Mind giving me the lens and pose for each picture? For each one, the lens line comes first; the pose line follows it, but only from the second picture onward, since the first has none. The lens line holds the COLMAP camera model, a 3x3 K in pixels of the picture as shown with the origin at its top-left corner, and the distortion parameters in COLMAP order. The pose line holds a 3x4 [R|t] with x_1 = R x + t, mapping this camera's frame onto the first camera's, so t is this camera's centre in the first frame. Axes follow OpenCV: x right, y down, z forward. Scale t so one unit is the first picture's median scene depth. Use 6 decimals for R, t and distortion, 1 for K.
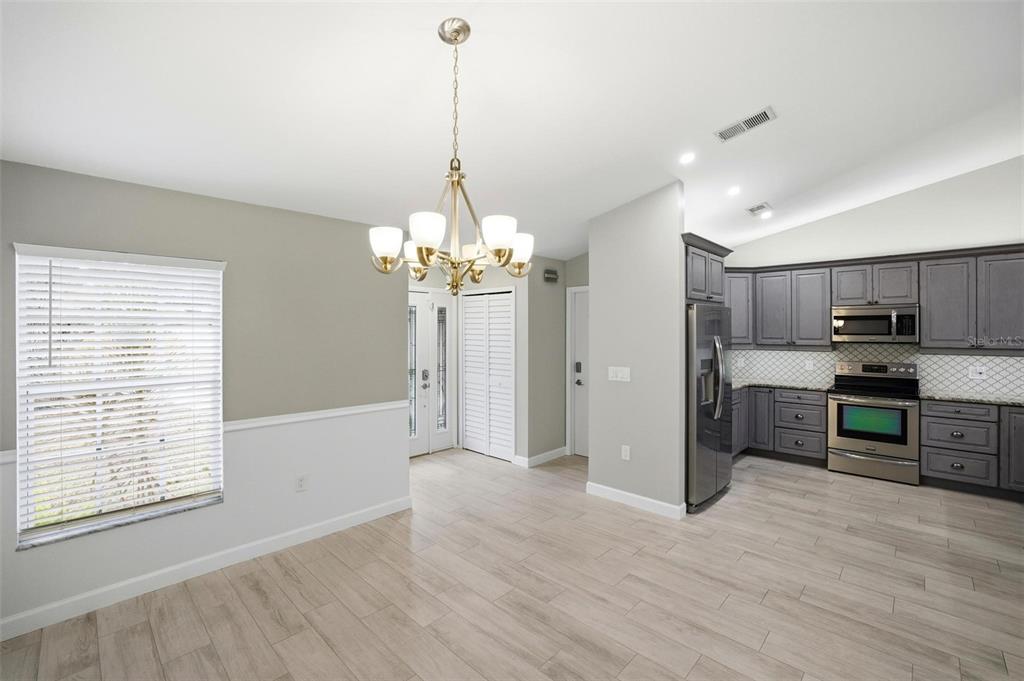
lens RADIAL K [[441.3, 0, 512.6], [0, 441.3, 329.2], [0, 0, 1]] dist [-0.048030, 0.017670]
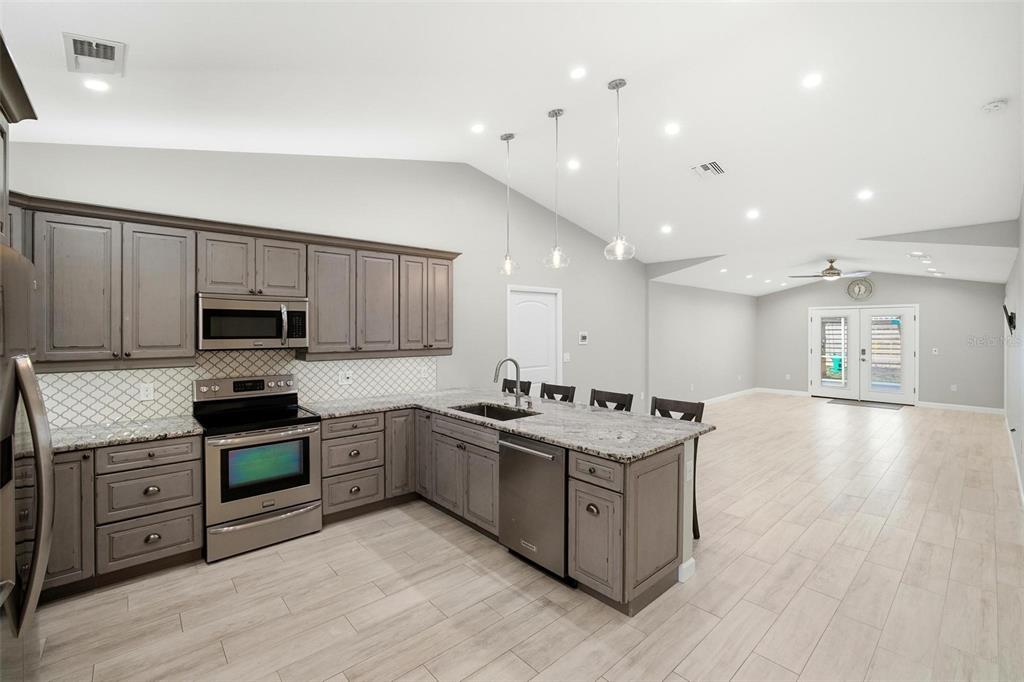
lens RADIAL K [[441.3, 0, 512.6], [0, 441.3, 329.7], [0, 0, 1]] dist [-0.048030, 0.017670]
pose [[0.077897, 0.000759, 0.996961, 0.168574], [-0.001875, 0.999998, -0.000614, -0.001052], [-0.996960, -0.001822, 0.077898, 0.538146]]
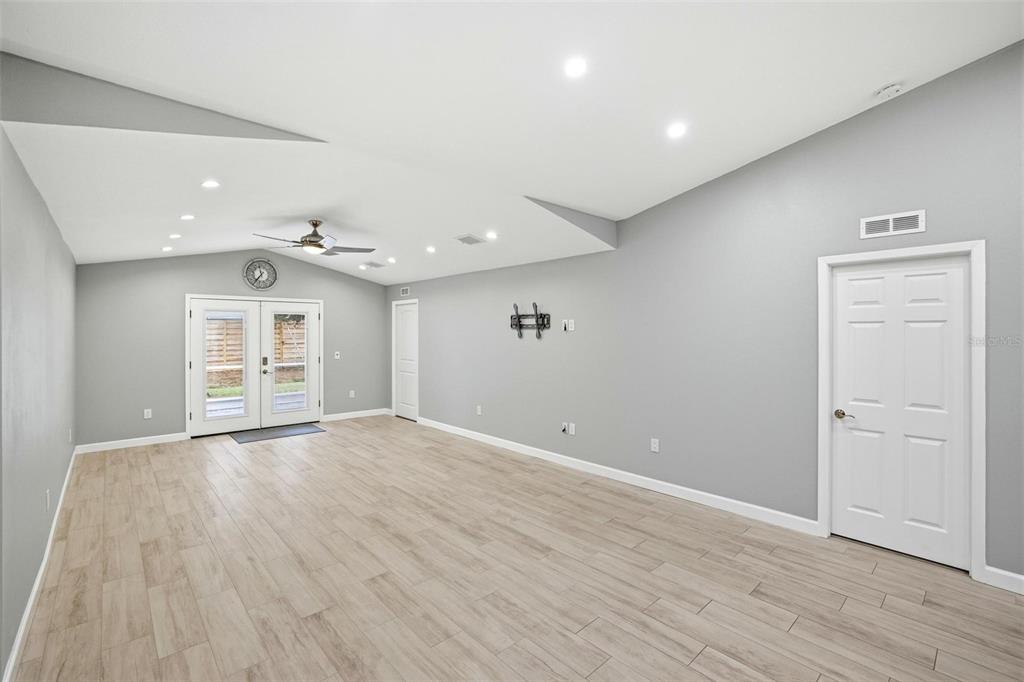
lens RADIAL K [[441.3, 0, 512.6], [0, 441.3, 329.7], [0, 0, 1]] dist [-0.048030, 0.017670]
pose [[-0.997934, 0.004182, 0.064114, 1.367750], [0.003953, 0.999985, -0.003700, 0.000513], [-0.064128, -0.003439, -0.997936, 0.497419]]
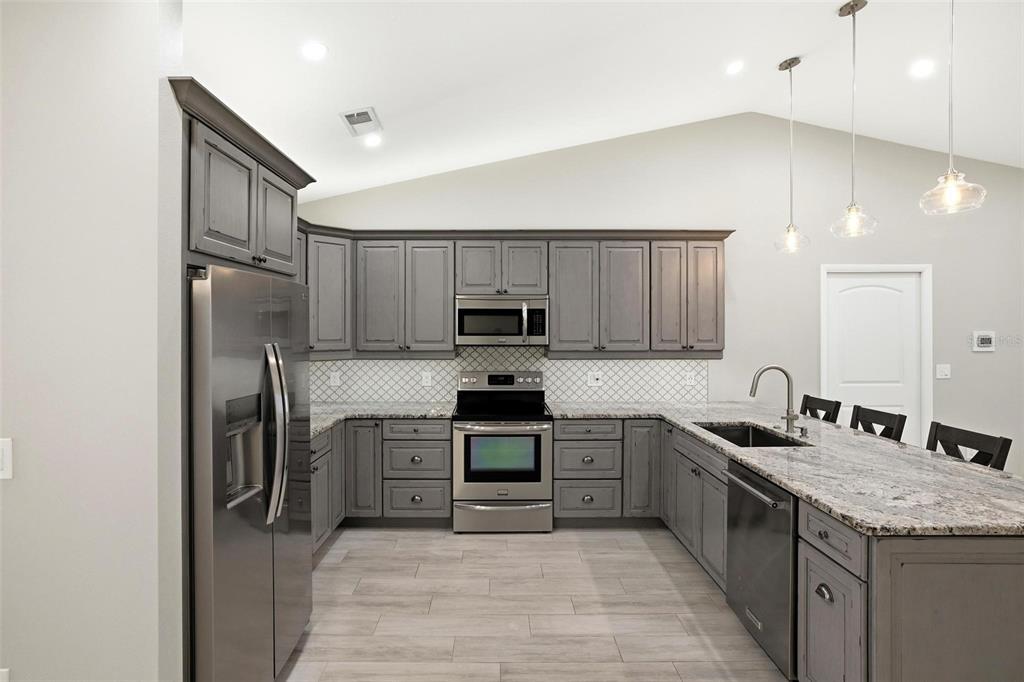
lens RADIAL K [[511.7, 0, 495.6], [0, 511.7, 327.3], [0, 0, 1]] dist [-0.045696, 0.025385]
pose [[0.722865, 0.001885, 0.690987, 0.224440], [-0.002547, 0.999997, -0.000063, -0.000598], [-0.690985, -0.001715, 0.722867, 0.376390]]
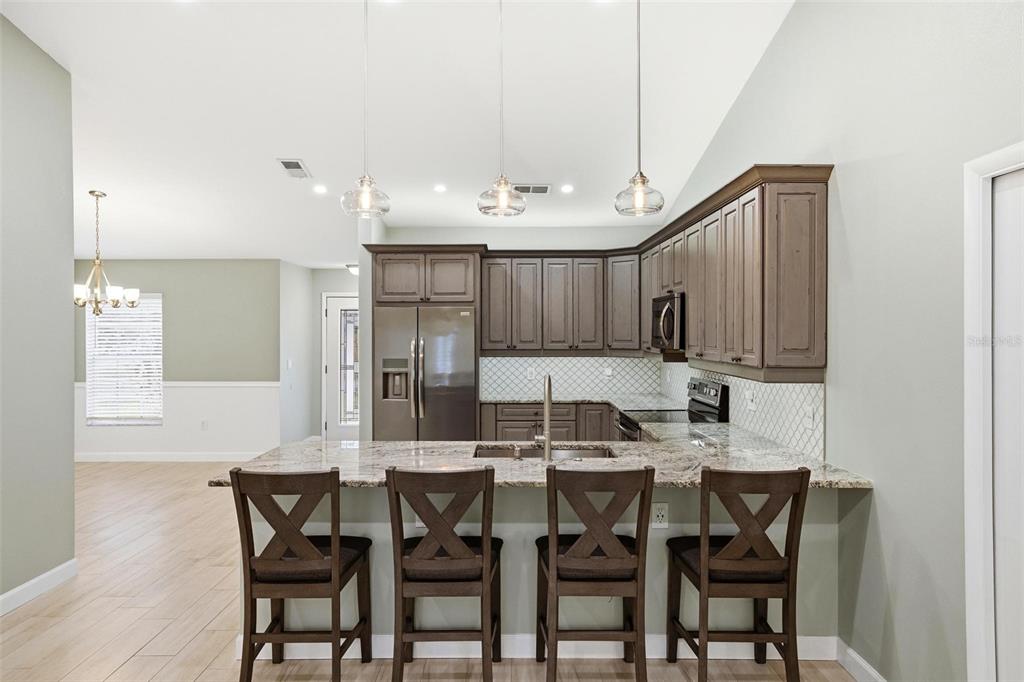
lens RADIAL K [[671.7, 0, 514.1], [0, 671.7, 332.3], [0, 0, 1]] dist [0.000984, 0.001692]
pose [[0.693959, 0.002570, -0.720010, 1.469928], [0.001126, 0.999989, 0.004655, -0.001809], [0.720013, -0.004041, 0.693948, 0.064057]]
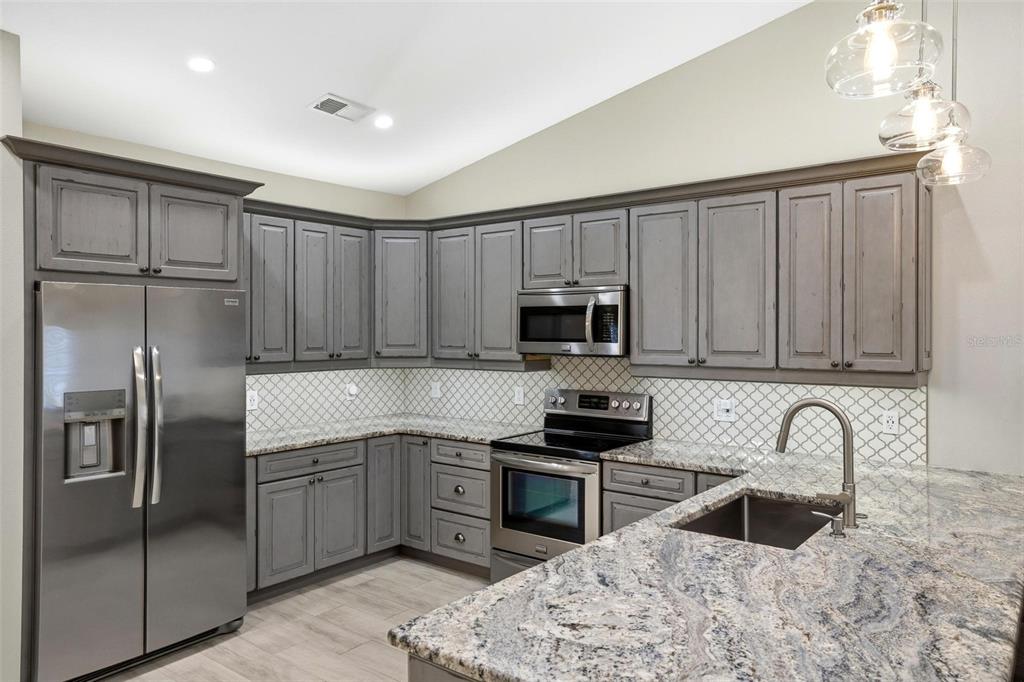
lens RADIAL K [[696.6, 0, 515.9], [0, 696.6, 329.4], [0, 0, 1]] dist [-0.024767, 0.066962]
pose [[0.994693, 0.000856, 0.102886, 0.685017], [-0.000821, 1.000000, -0.000390, -0.002086], [-0.102887, 0.000303, 0.994693, 0.119584]]
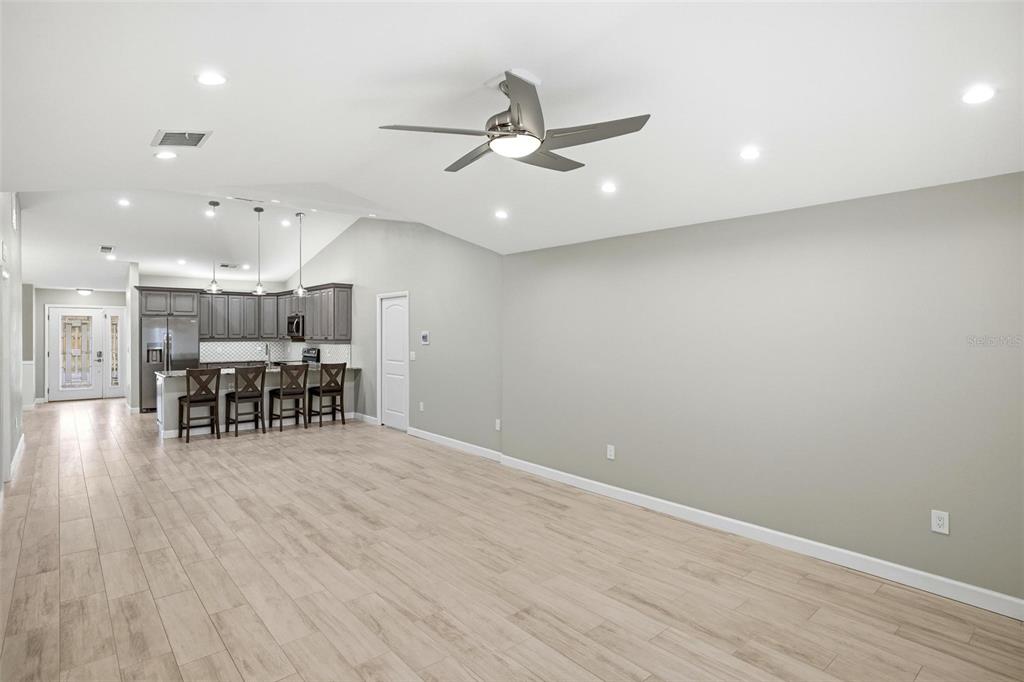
lens RADIAL K [[529.4, 0, 501.5], [0, 529.4, 332.9], [0, 0, 1]] dist [-0.000488, 0.012782]
pose [[0.993754, 0.003415, -0.111541, 1.984468], [-0.002848, 0.999982, 0.005245, 0.001029], [0.111557, -0.004895, 0.993746, -1.154485]]
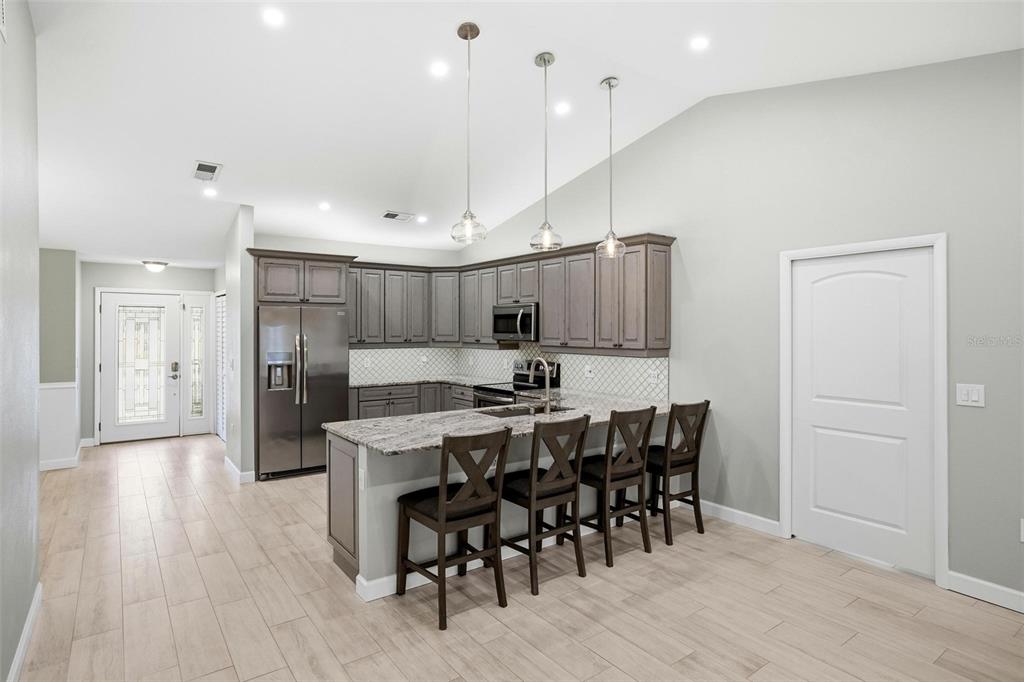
lens RADIAL K [[551.1, 0, 515.1], [0, 551.1, 328.2], [0, 0, 1]] dist [-0.028988, 0.023527]
pose [[0.985836, 0.002556, -0.167692, 1.071556], [-0.002335, 0.999996, 0.001512, -0.000618], [0.167696, -0.001099, 0.985838, -0.292139]]
